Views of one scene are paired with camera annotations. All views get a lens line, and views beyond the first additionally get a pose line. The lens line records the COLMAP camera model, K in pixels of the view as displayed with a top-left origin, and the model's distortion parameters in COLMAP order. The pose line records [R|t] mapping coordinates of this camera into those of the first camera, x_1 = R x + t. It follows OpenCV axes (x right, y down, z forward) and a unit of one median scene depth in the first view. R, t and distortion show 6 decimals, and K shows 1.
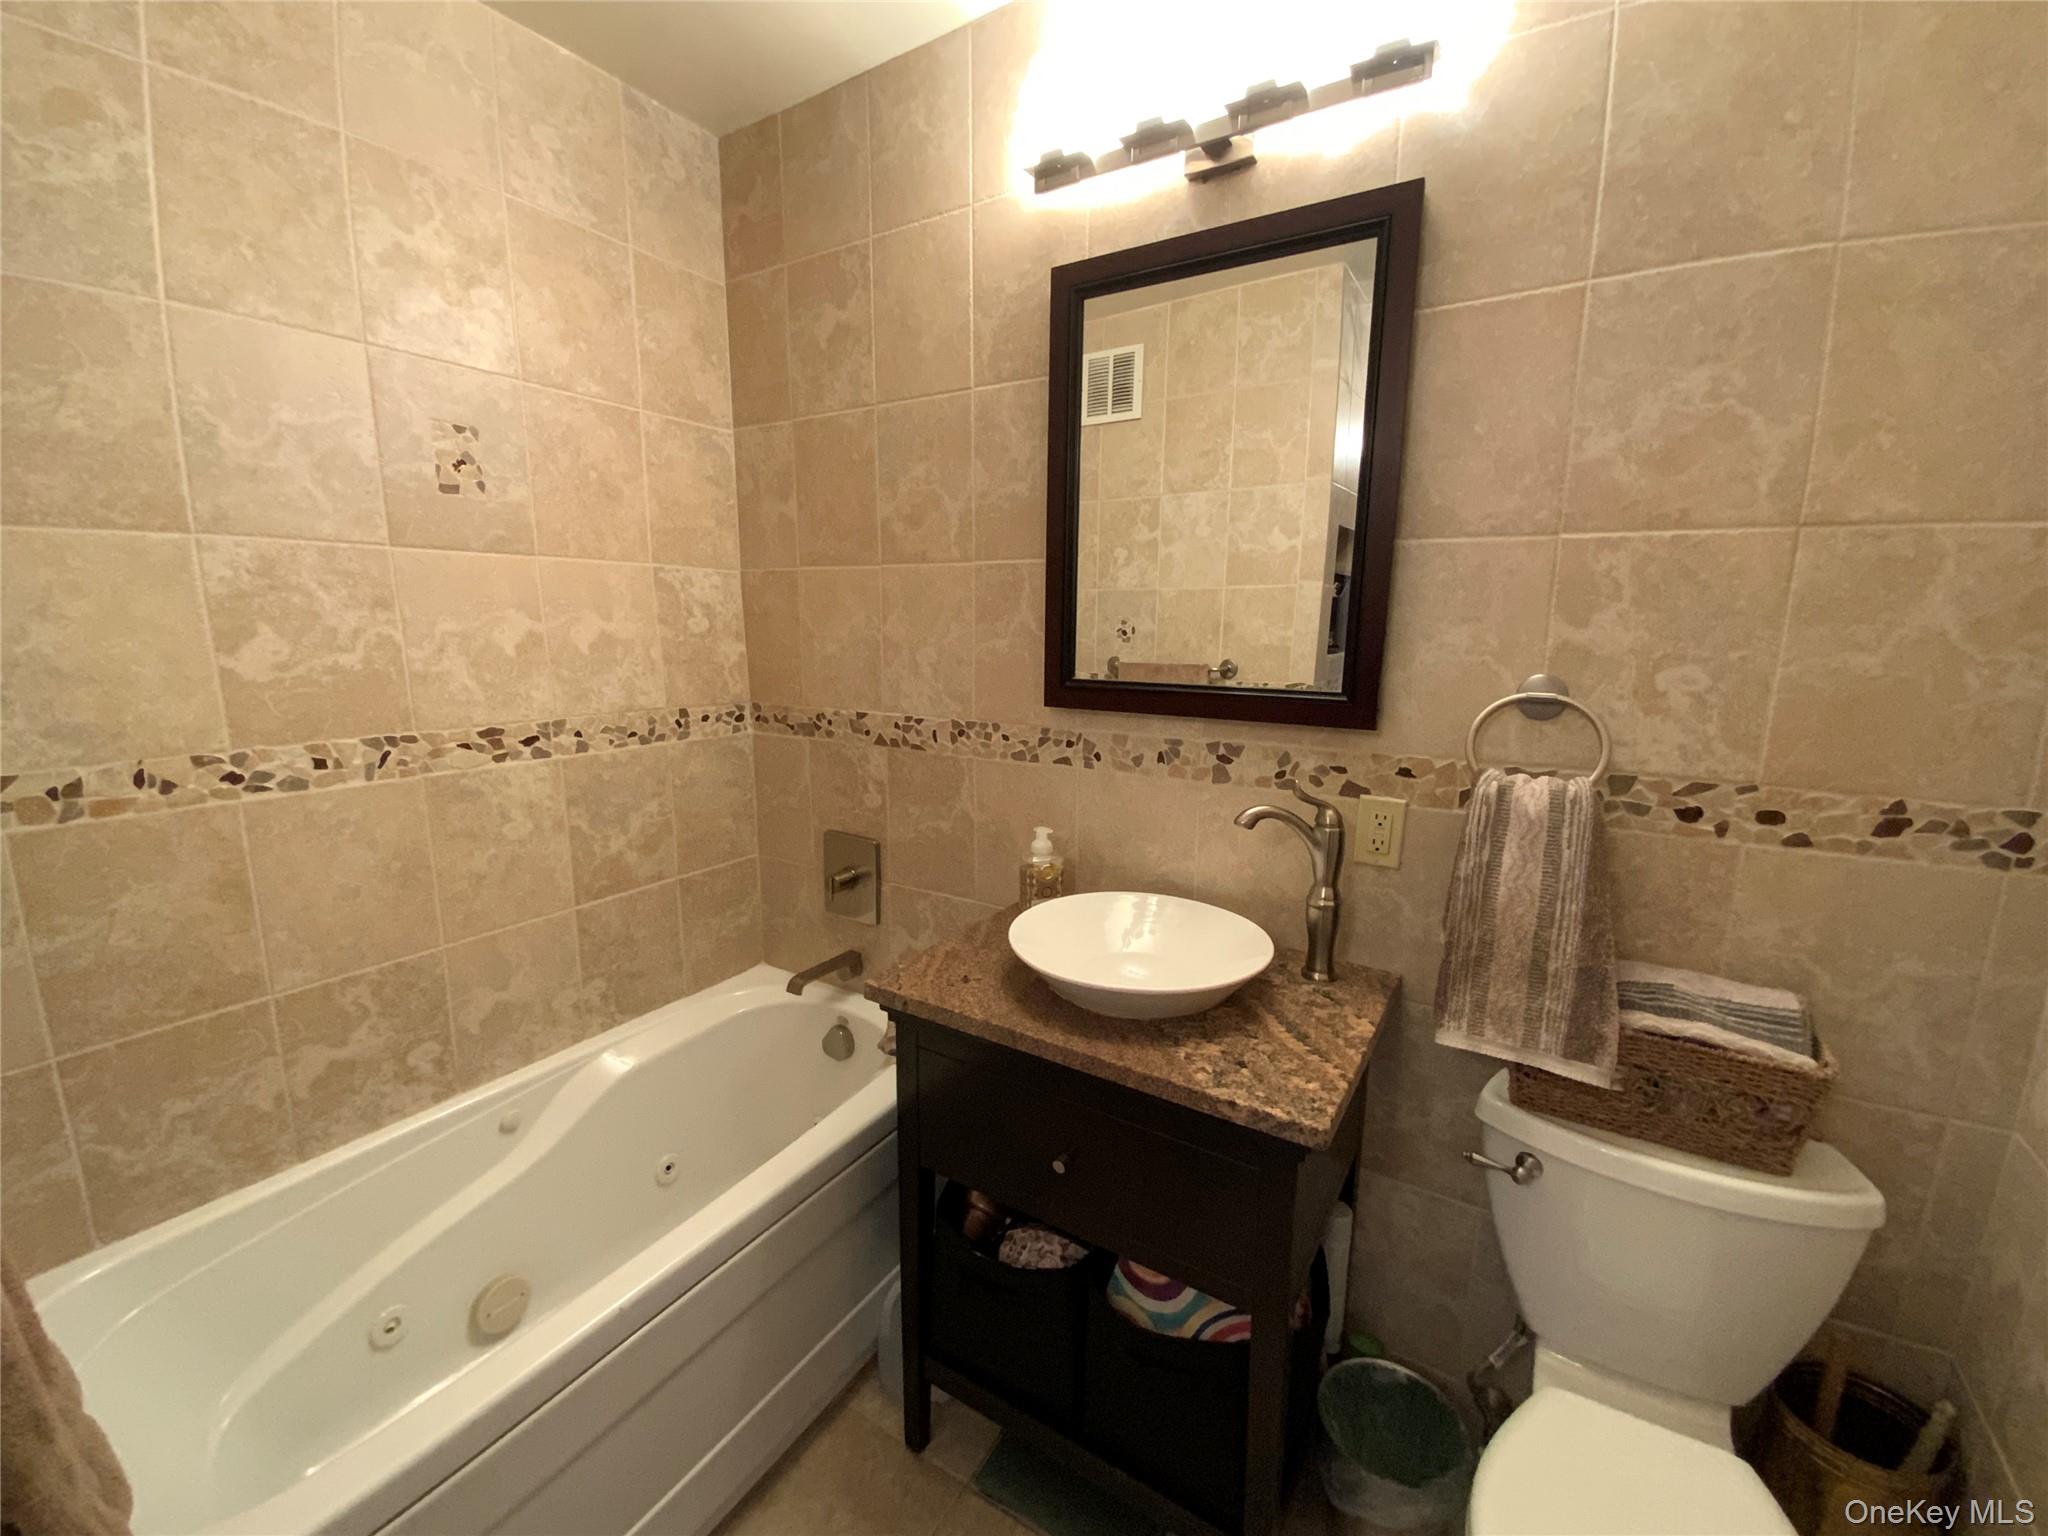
lens RADIAL K [[829.6, 0, 1020.2], [0, 829.6, 770.2], [0, 0, 1]] dist [0.027149, -0.022999]
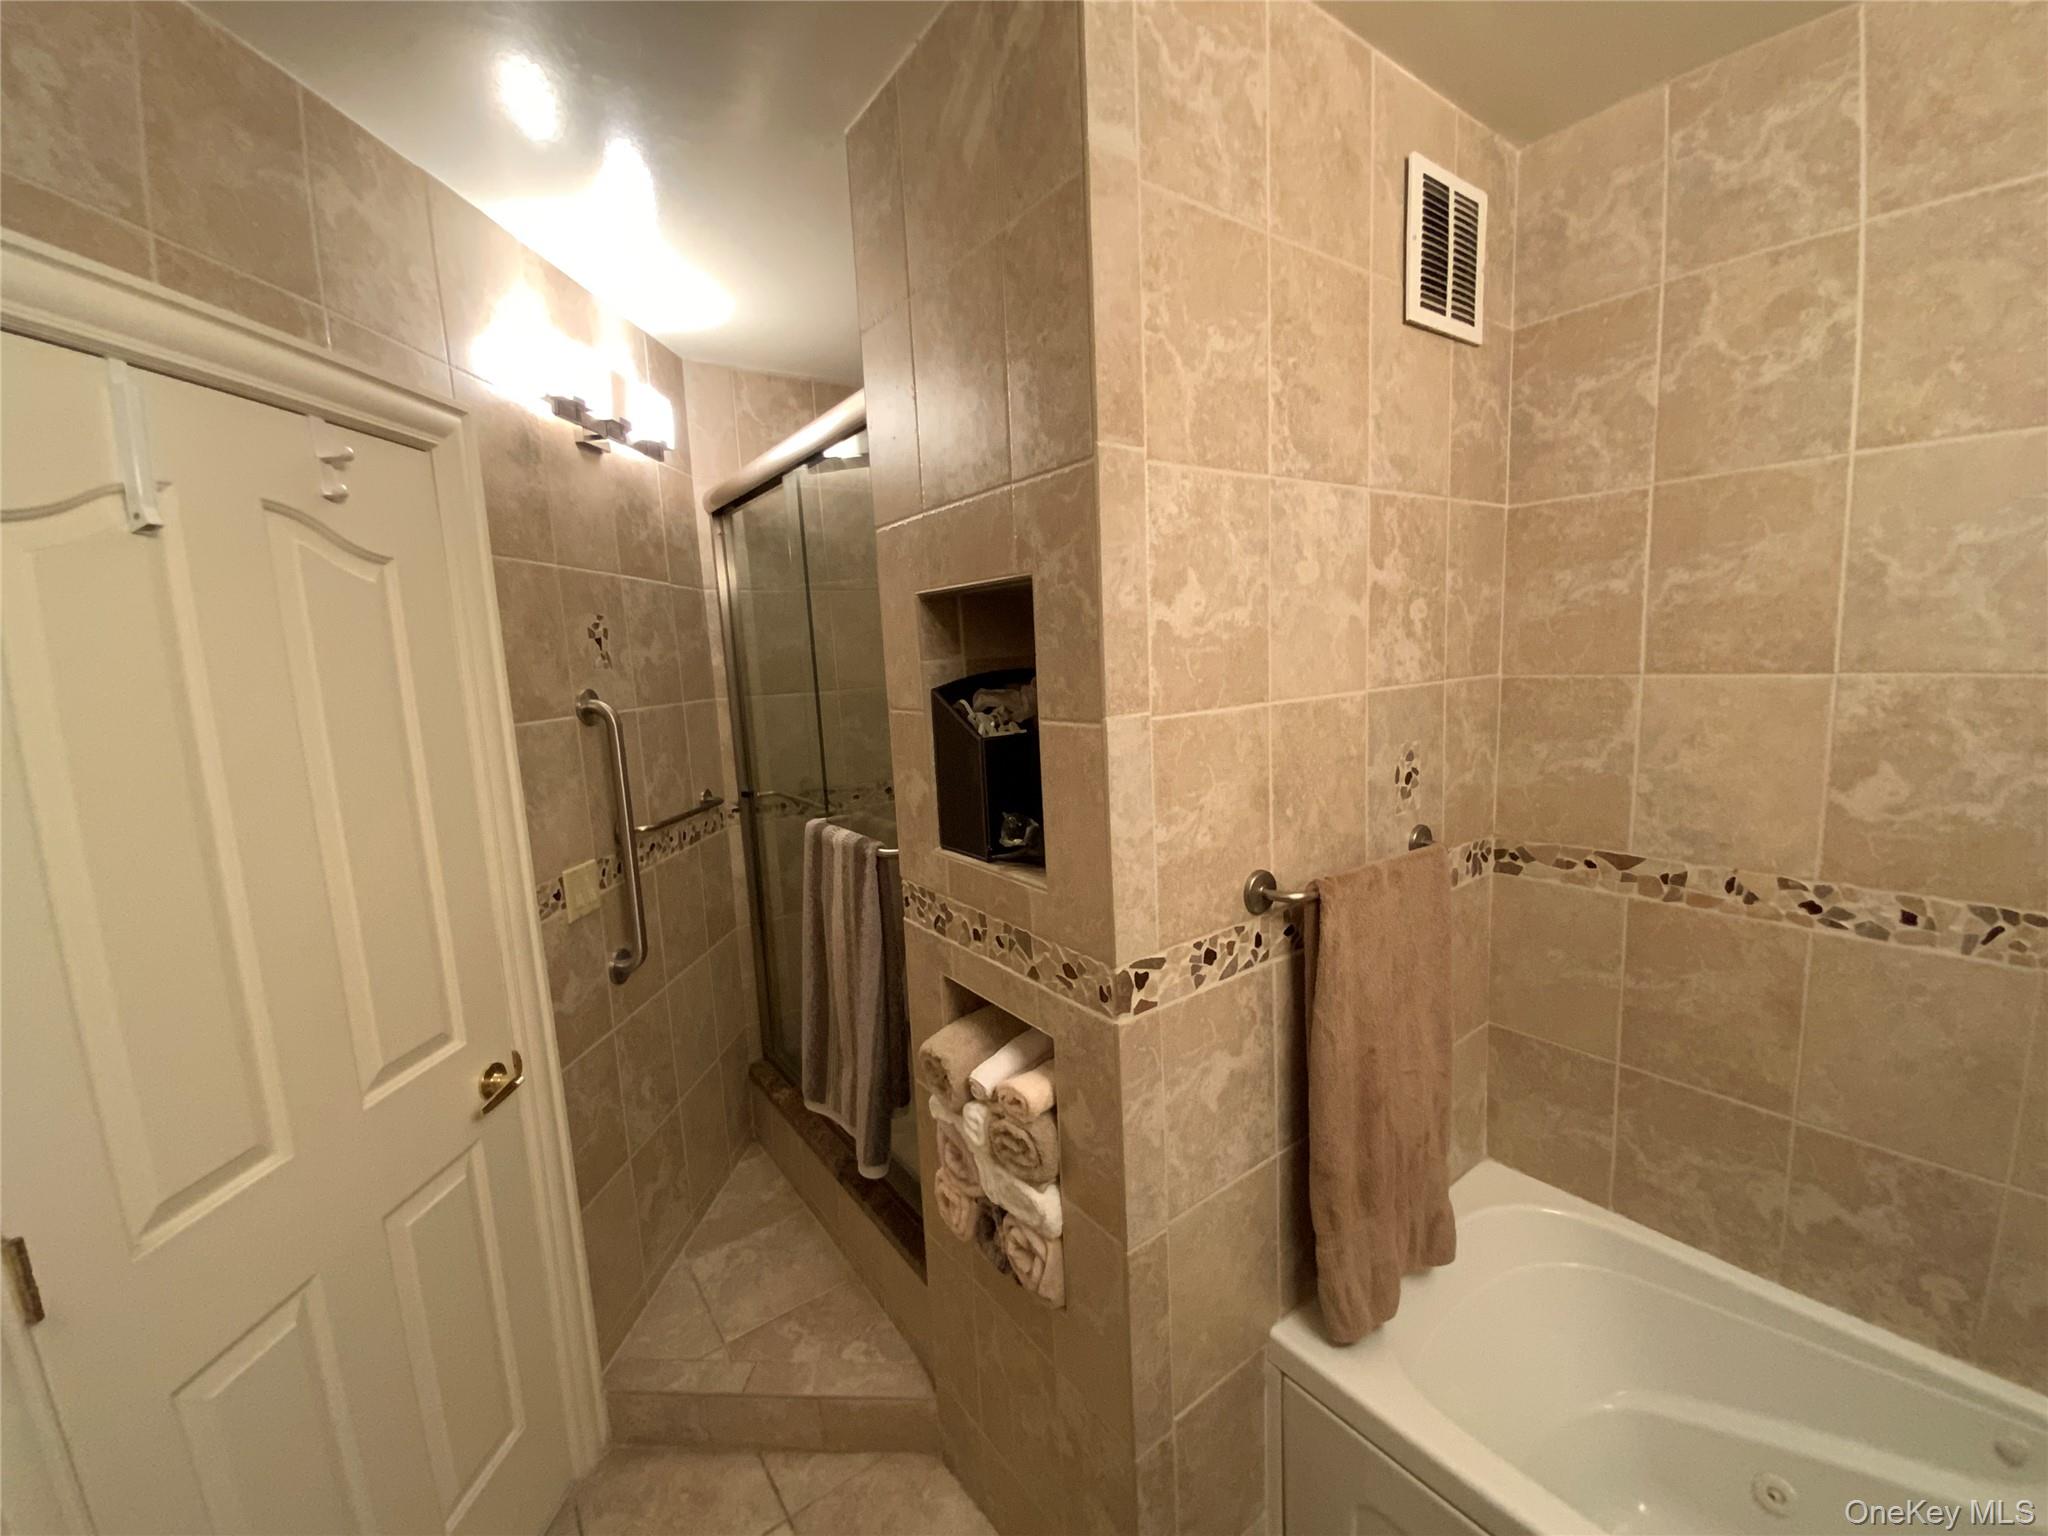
lens RADIAL K [[829.6, 0, 1020.2], [0, 829.6, 770.2], [0, 0, 1]] dist [0.027149, -0.022999]
pose [[-0.372329, 0.144732, -0.916746, 0.333973], [-0.116545, 0.972656, 0.200893, -0.247797], [0.920754, 0.181641, -0.345280, 0.430935]]
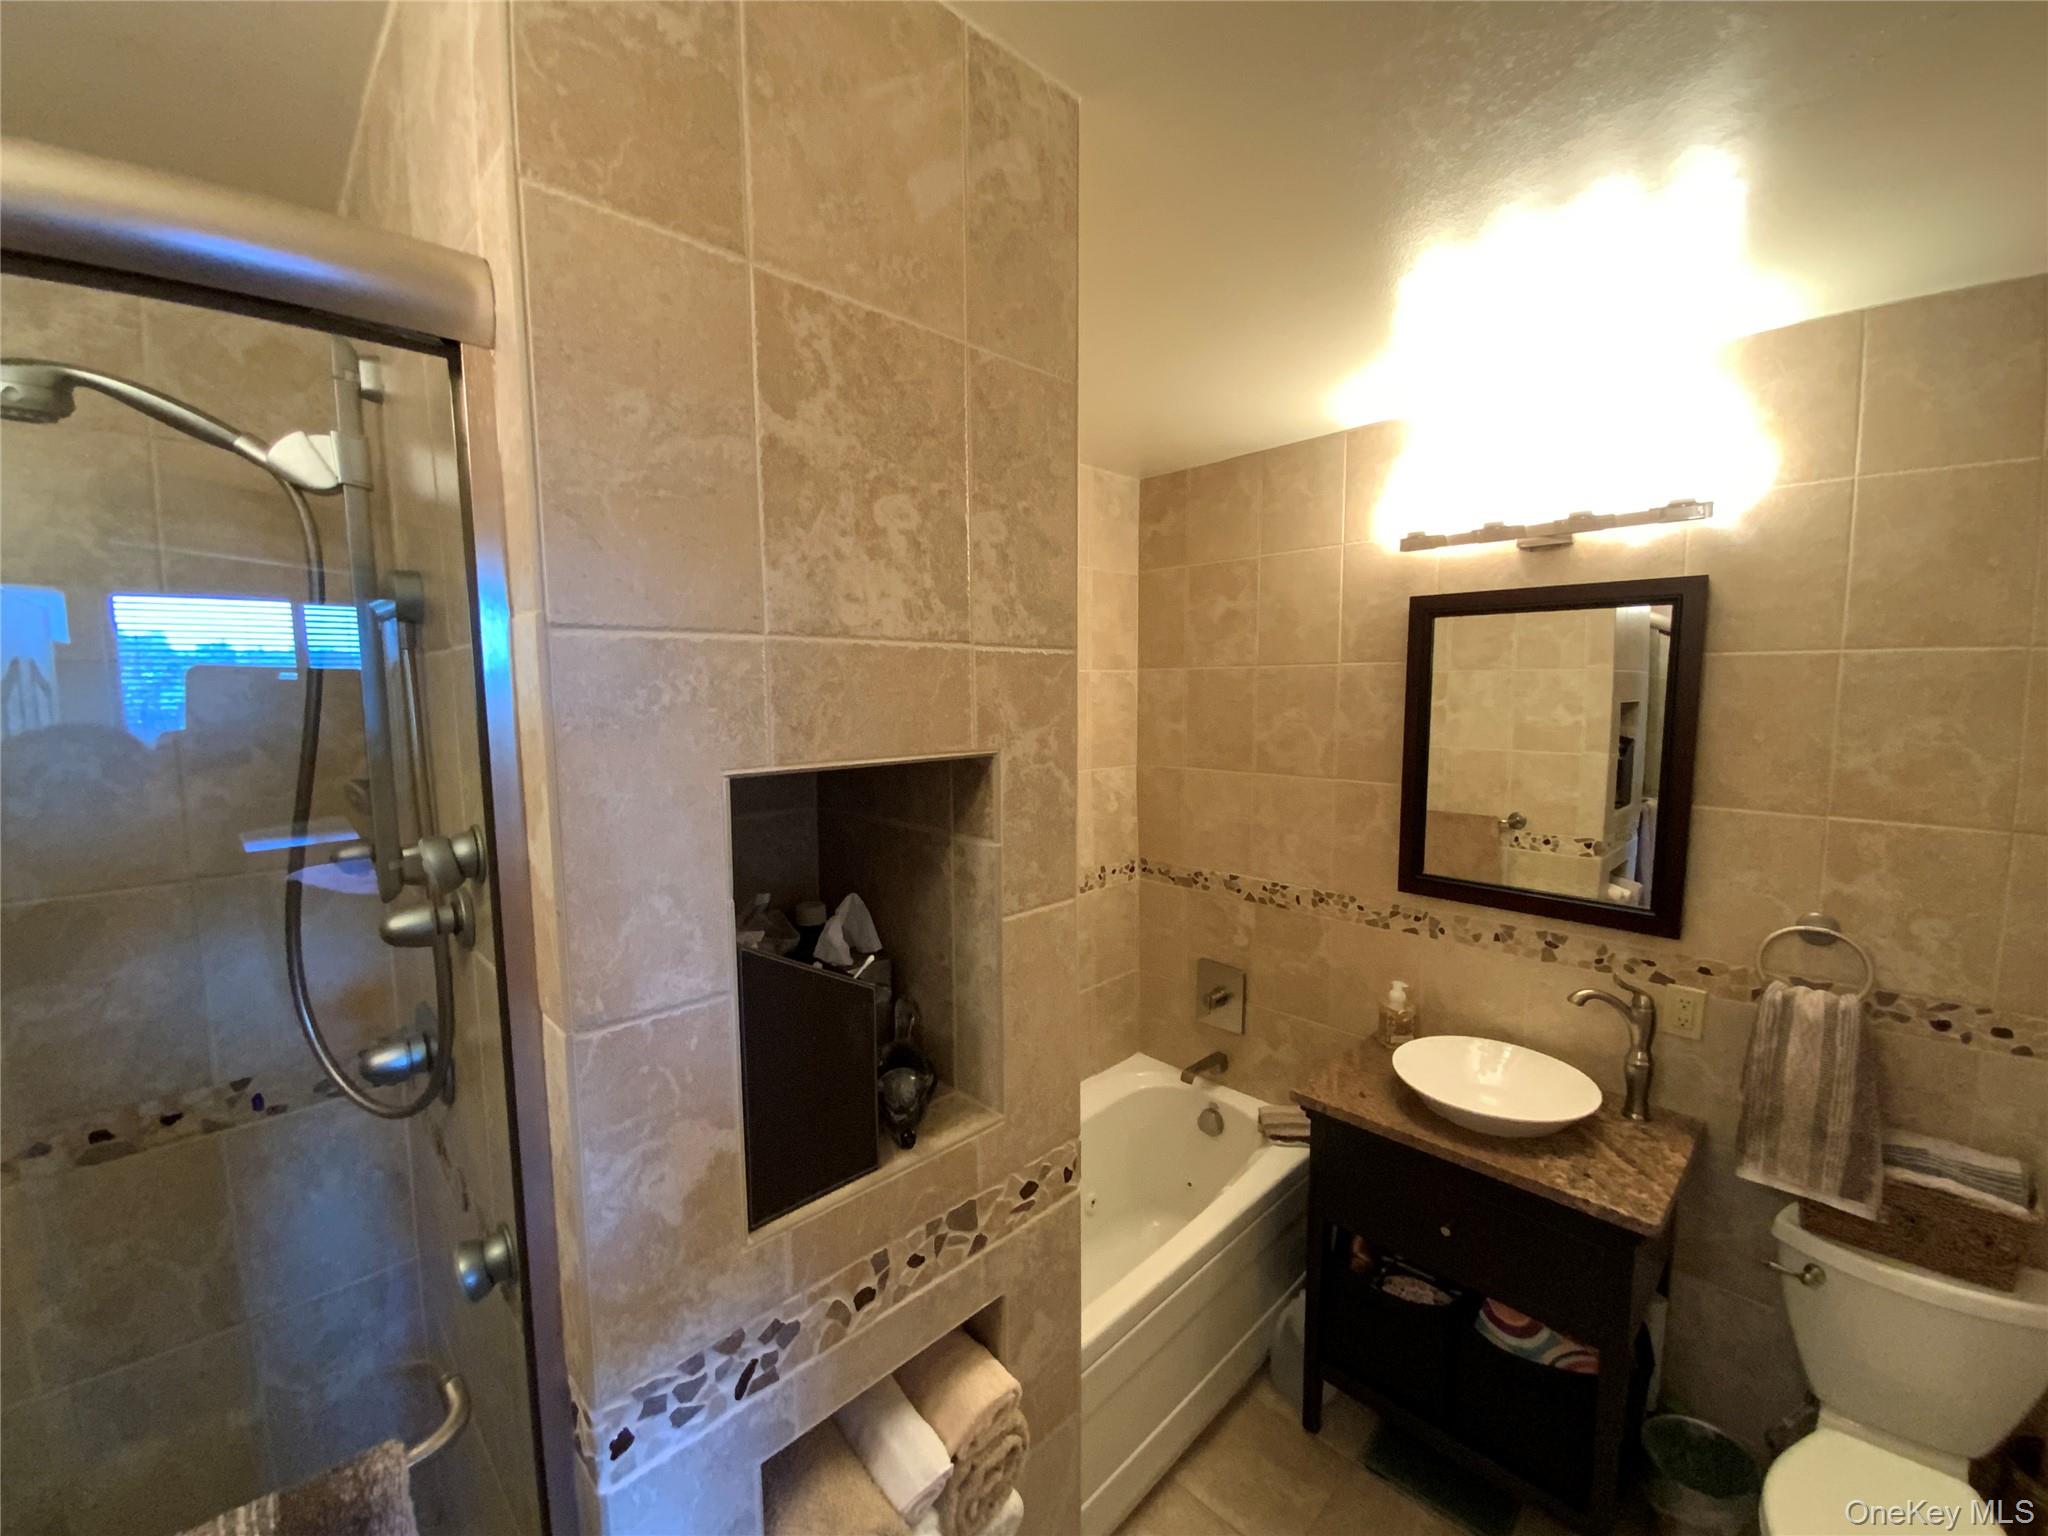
lens RADIAL K [[838.4, 0, 1015.2], [0, 838.4, 765.7], [0, 0, 1]] dist [0.014222, -0.010807]
pose [[0.972465, 0.008988, -0.232876, -0.329660], [-0.026644, 0.996992, -0.072786, -0.207166], [0.231521, 0.076987, 0.969779, -0.646838]]
